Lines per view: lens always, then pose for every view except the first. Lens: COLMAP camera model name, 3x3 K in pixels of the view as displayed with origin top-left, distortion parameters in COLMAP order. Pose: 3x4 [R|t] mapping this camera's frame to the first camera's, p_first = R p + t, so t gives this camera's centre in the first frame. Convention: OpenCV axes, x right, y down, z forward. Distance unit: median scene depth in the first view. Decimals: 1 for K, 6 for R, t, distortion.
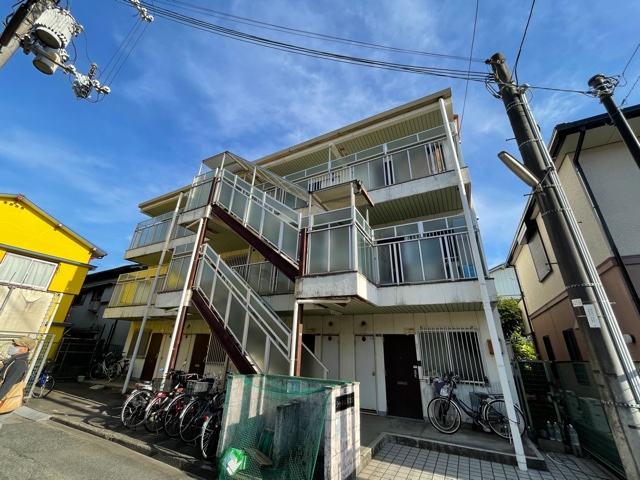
lens RADIAL K [[258.3, 0, 318.2], [0, 258.3, 241.3], [0, 0, 1]] dist [-0.001240, -0.000863]
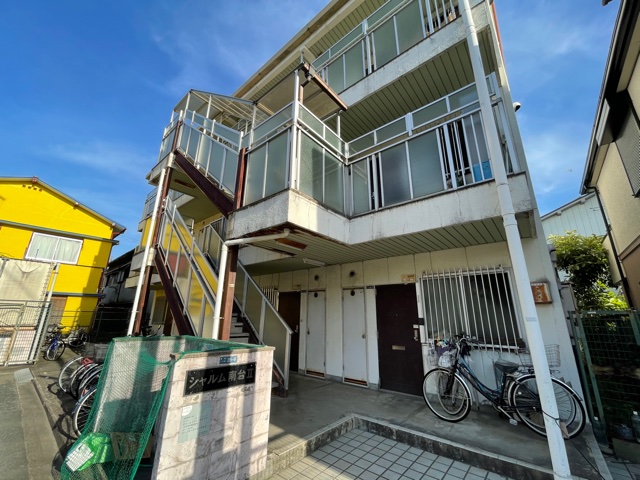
lens RADIAL K [[258.3, 0, 319.6], [0, 258.3, 241.1], [0, 0, 1]] dist [-0.001240, -0.000863]
pose [[0.976094, -0.082247, -0.201187, 0.282562], [0.104663, 0.989115, 0.103431, 0.153239], [0.190490, -0.122015, 0.974077, 0.284951]]
